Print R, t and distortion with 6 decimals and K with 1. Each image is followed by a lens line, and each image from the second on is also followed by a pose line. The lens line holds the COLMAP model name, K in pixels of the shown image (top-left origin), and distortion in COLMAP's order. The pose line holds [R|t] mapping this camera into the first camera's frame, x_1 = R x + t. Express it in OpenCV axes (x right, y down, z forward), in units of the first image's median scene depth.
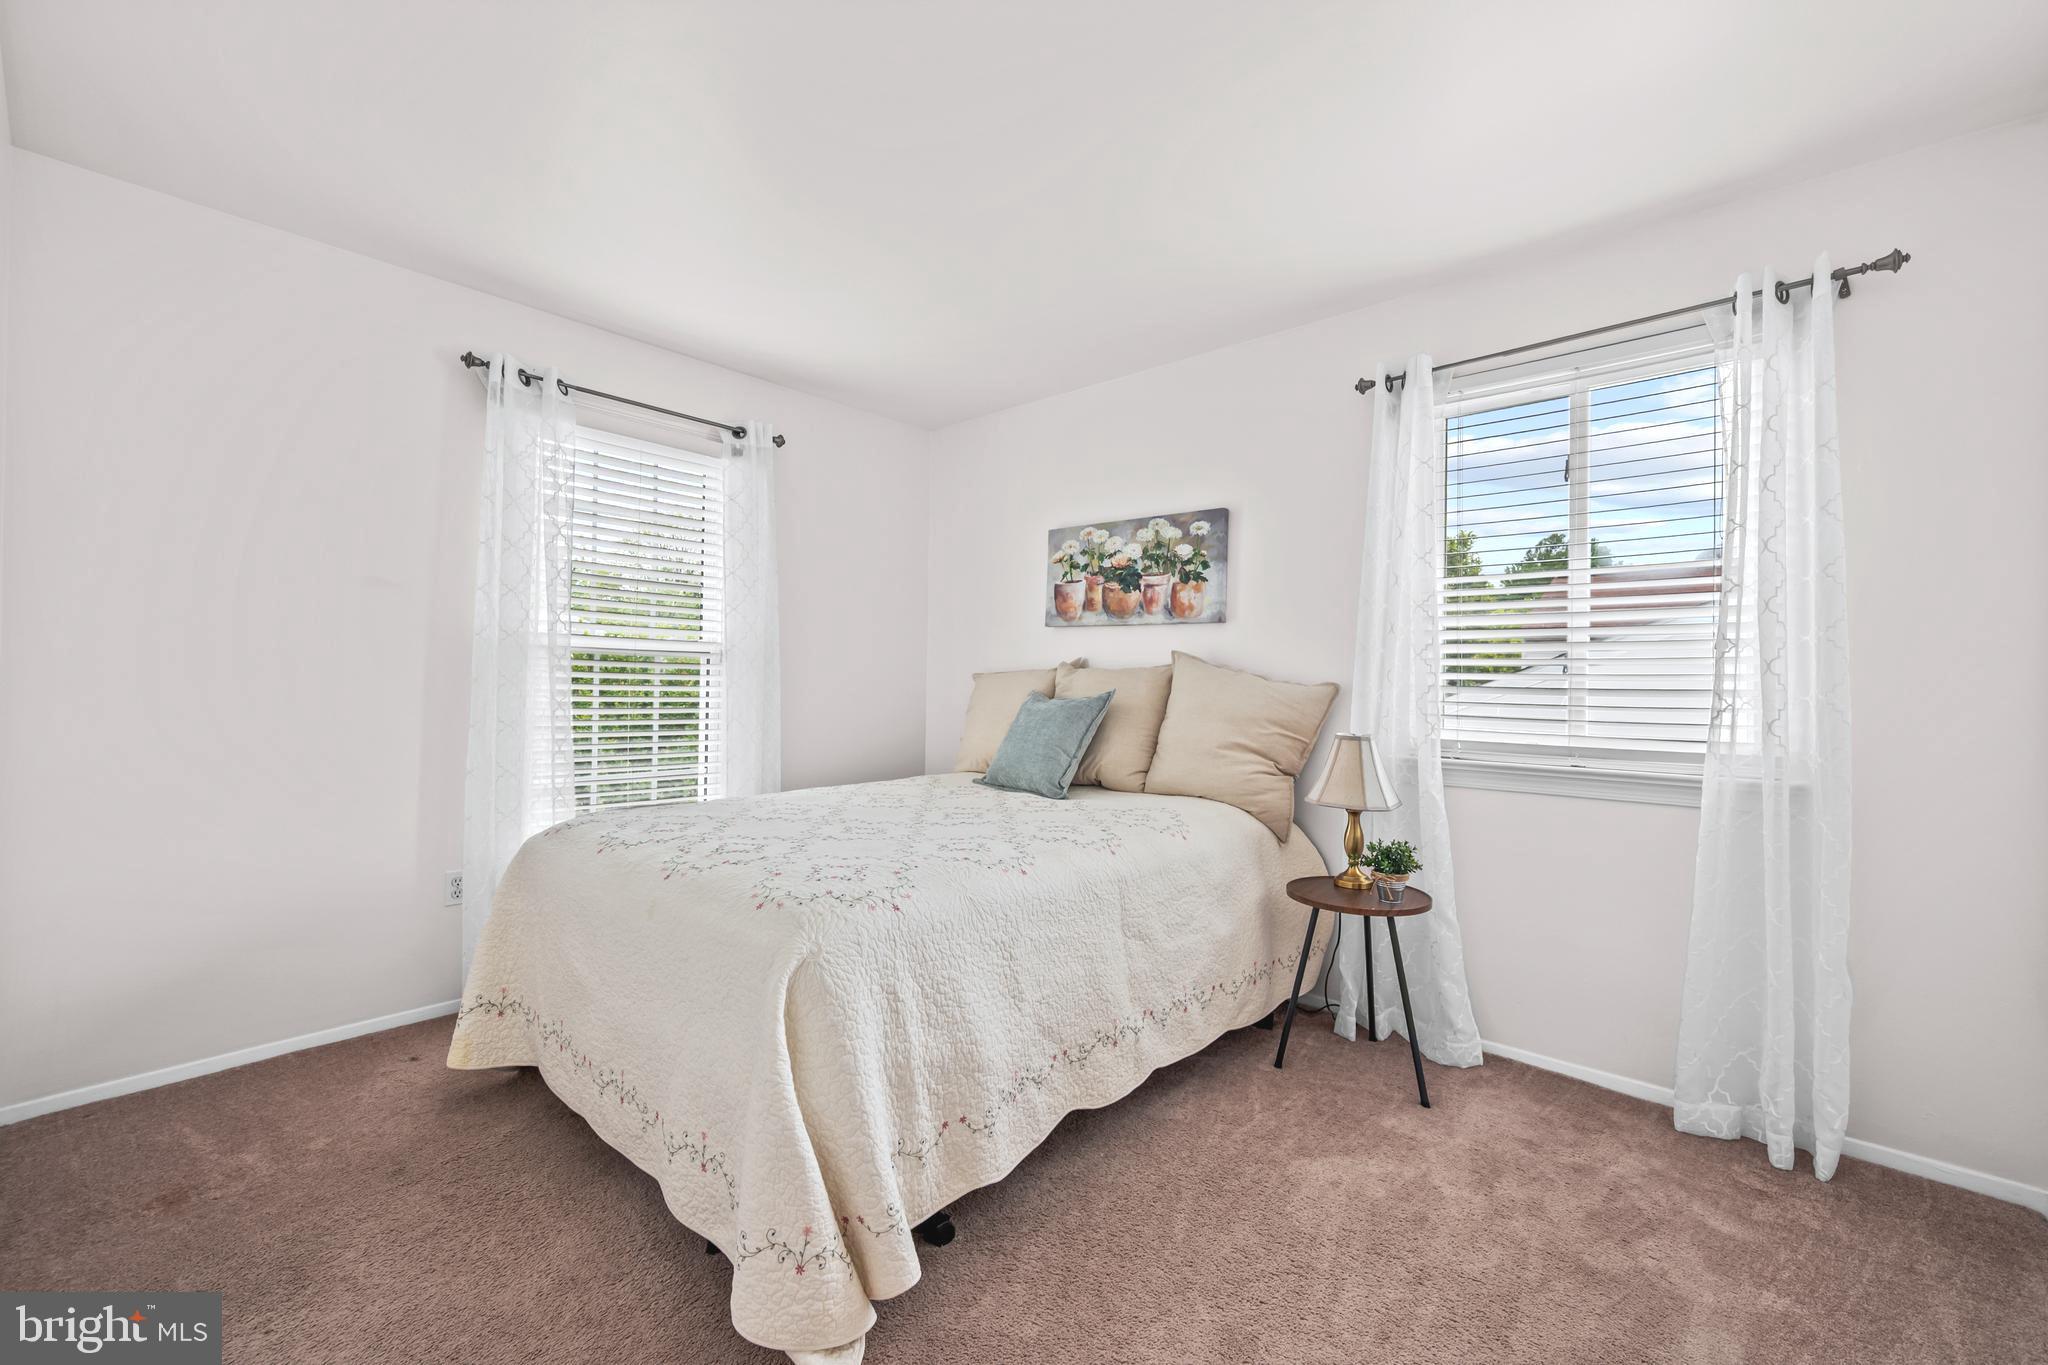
lens RADIAL K [[812.7, 0, 1018.8], [0, 812.7, 684.9], [0, 0, 1]] dist [0.001343, 0.000403]
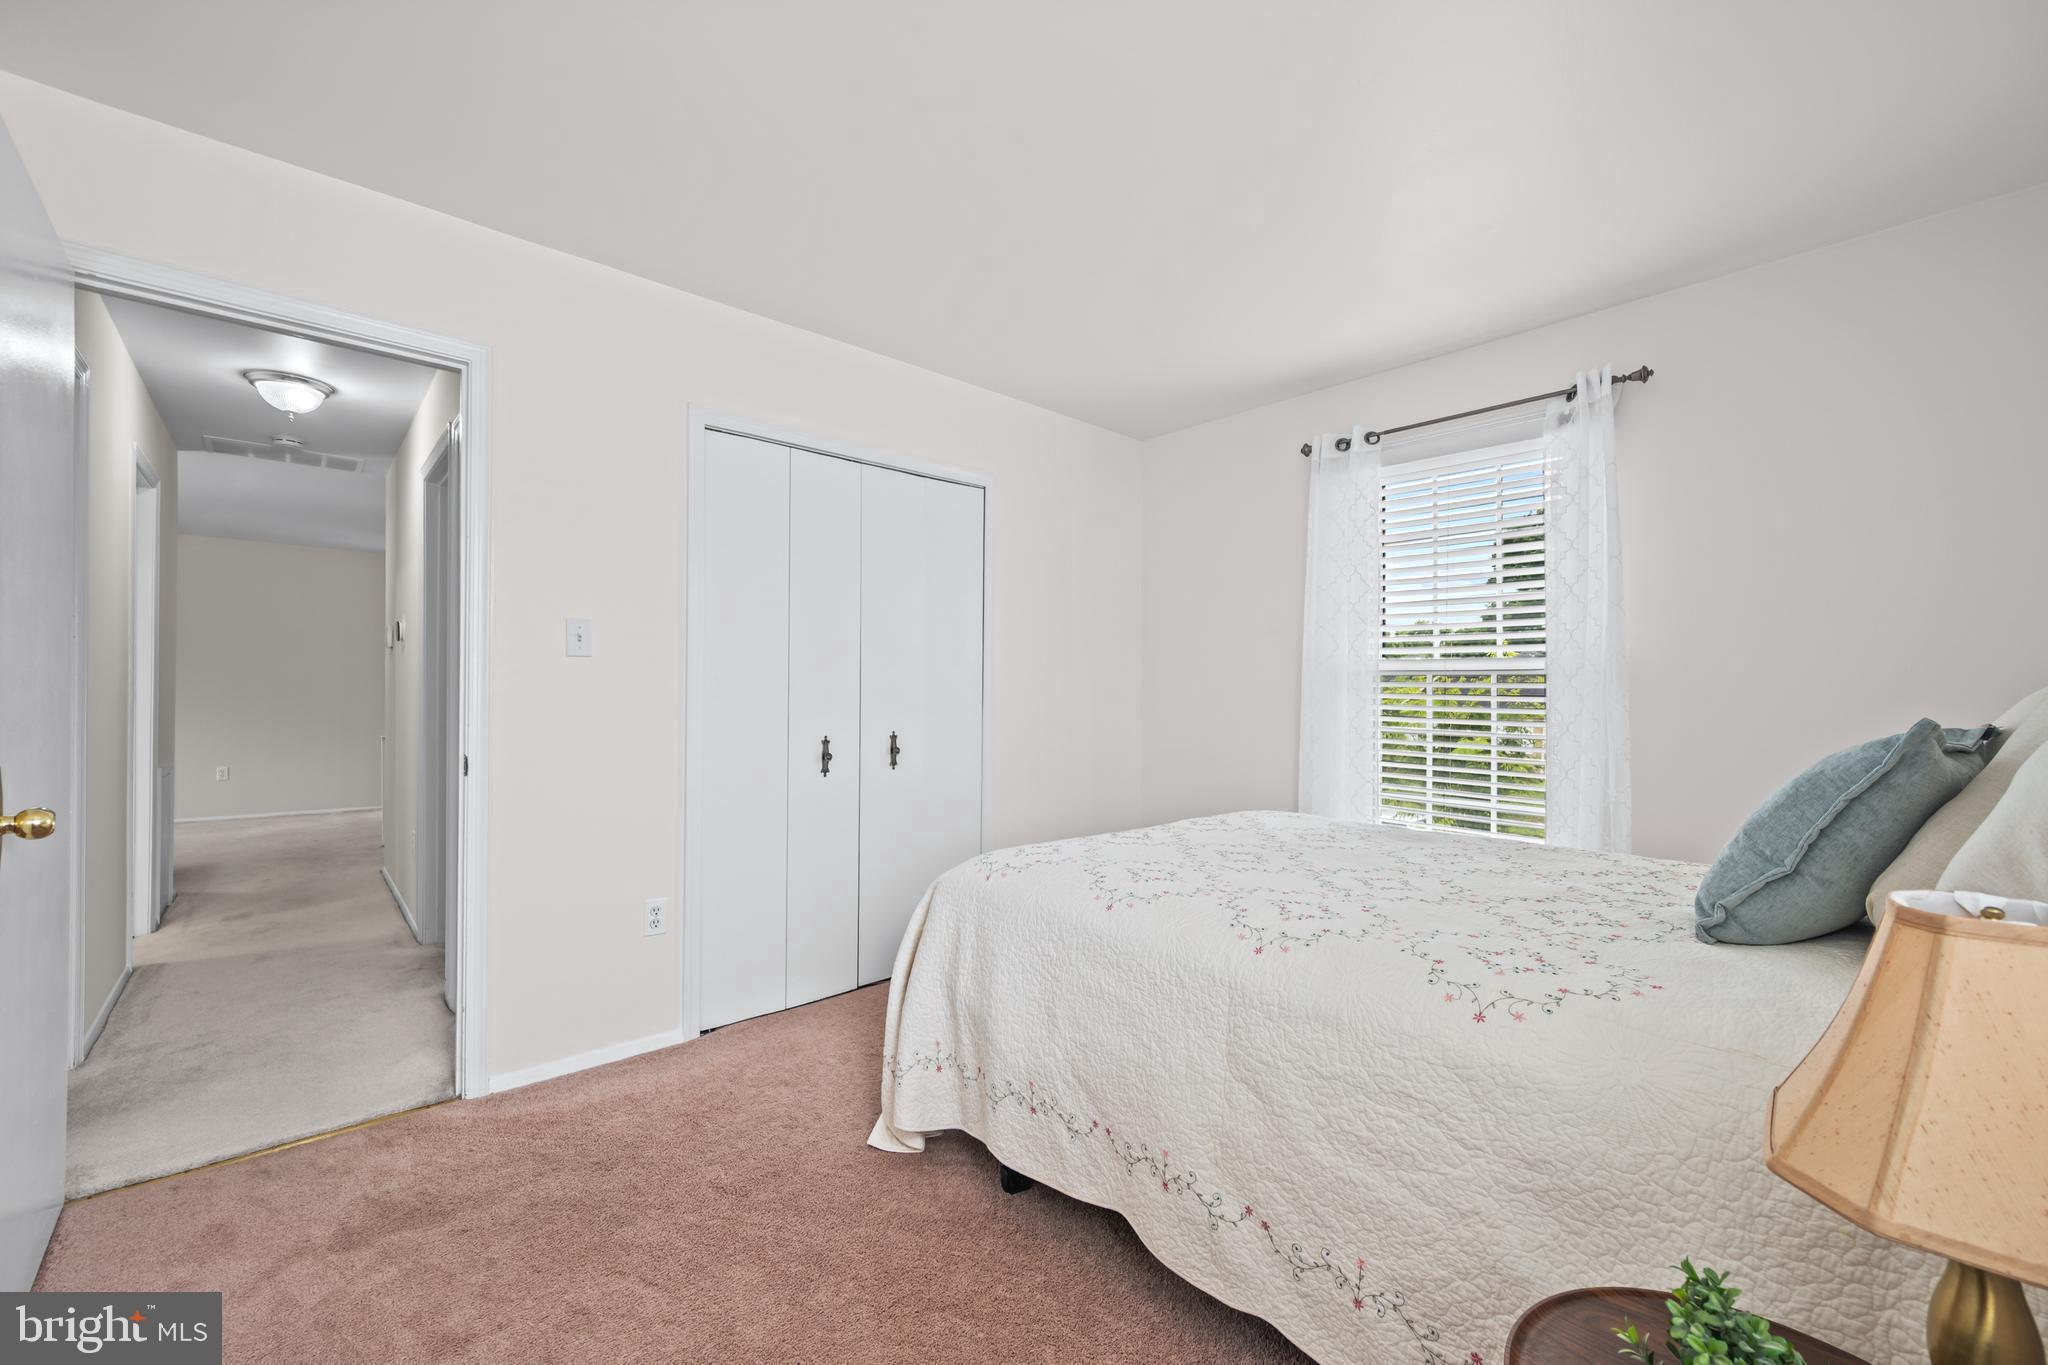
lens RADIAL K [[812.7, 0, 1018.8], [0, 812.7, 684.9], [0, 0, 1]] dist [0.001343, 0.000403]
pose [[-0.093902, -0.020090, -0.995379, 0.864898], [-0.014671, 0.999716, -0.018794, 0.001941], [0.995473, 0.012839, -0.094170, 0.919648]]
